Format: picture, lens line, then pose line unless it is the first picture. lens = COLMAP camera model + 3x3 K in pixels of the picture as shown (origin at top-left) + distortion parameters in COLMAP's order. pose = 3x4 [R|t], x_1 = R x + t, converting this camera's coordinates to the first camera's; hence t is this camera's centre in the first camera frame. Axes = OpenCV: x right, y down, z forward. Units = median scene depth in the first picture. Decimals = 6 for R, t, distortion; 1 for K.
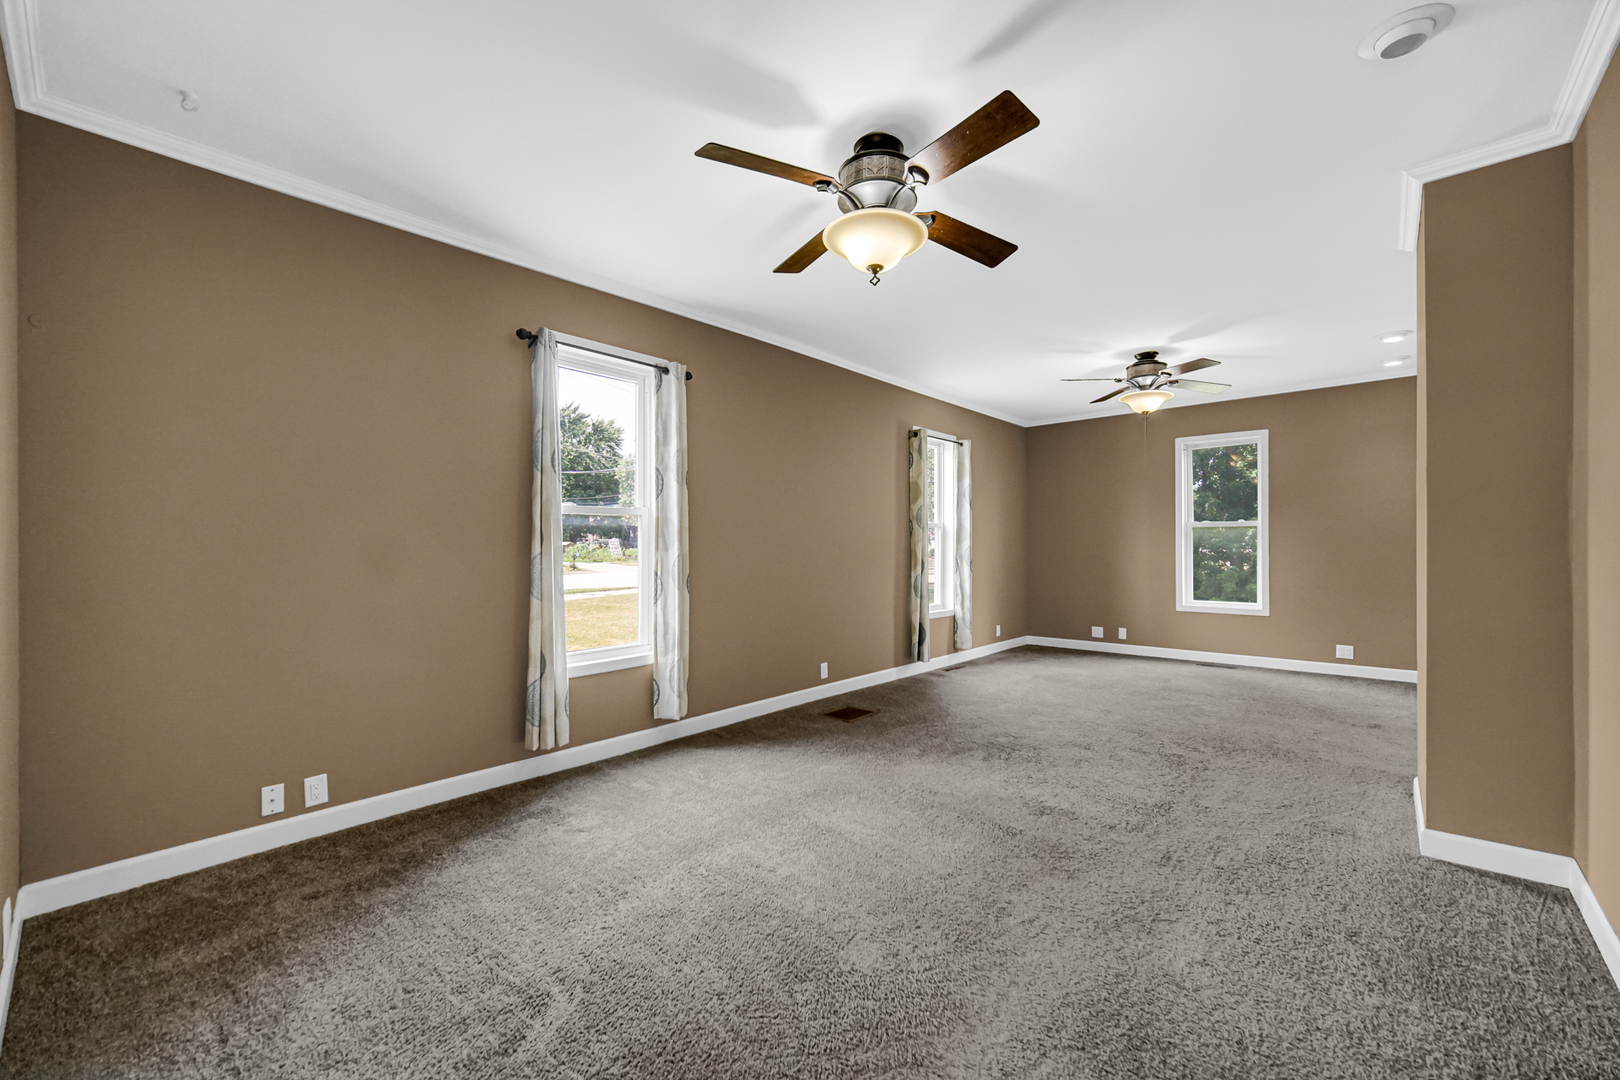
lens RADIAL K [[645.8, 0, 807.1], [0, 645.8, 532.4], [0, 0, 1]] dist [-0.001633, -0.000232]
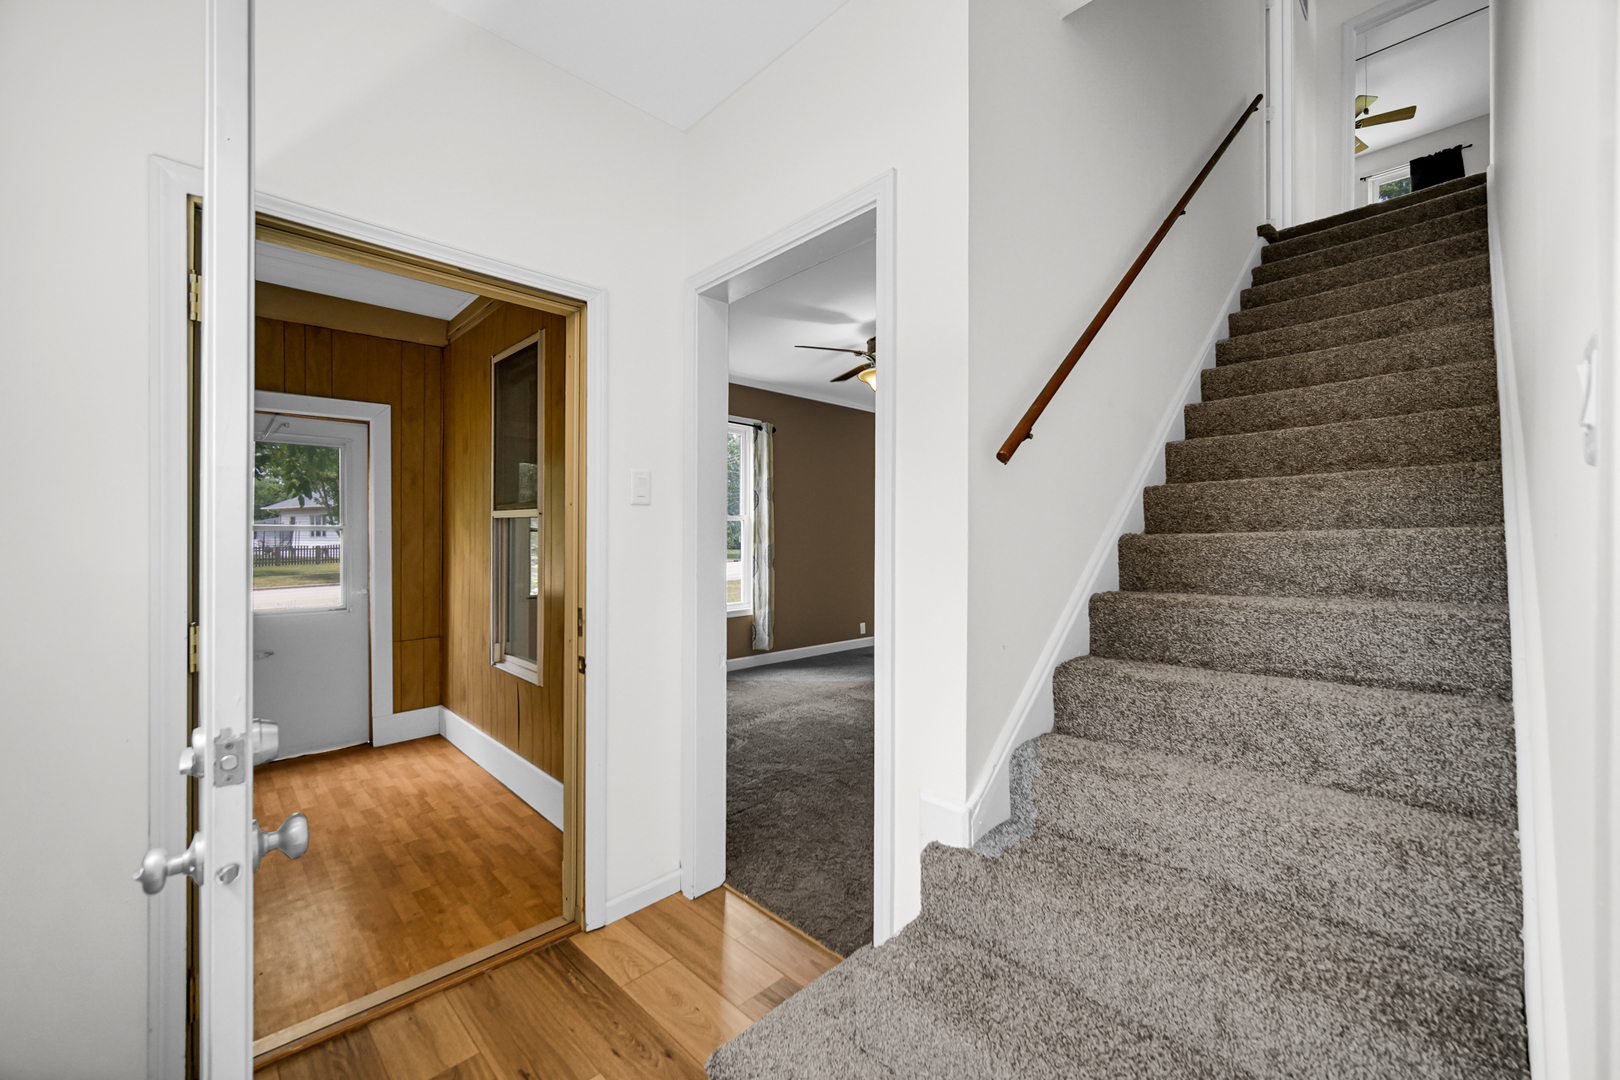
lens RADIAL K [[645.8, 0, 818.2], [0, 645.8, 533.1], [0, 0, 1]] dist [-0.001633, -0.000232]
pose [[0.998588, -0.001443, -0.053099, 0.005045], [0.001646, 0.999992, 0.003765, -0.000744], [0.053093, -0.003847, 0.998582, -0.557160]]
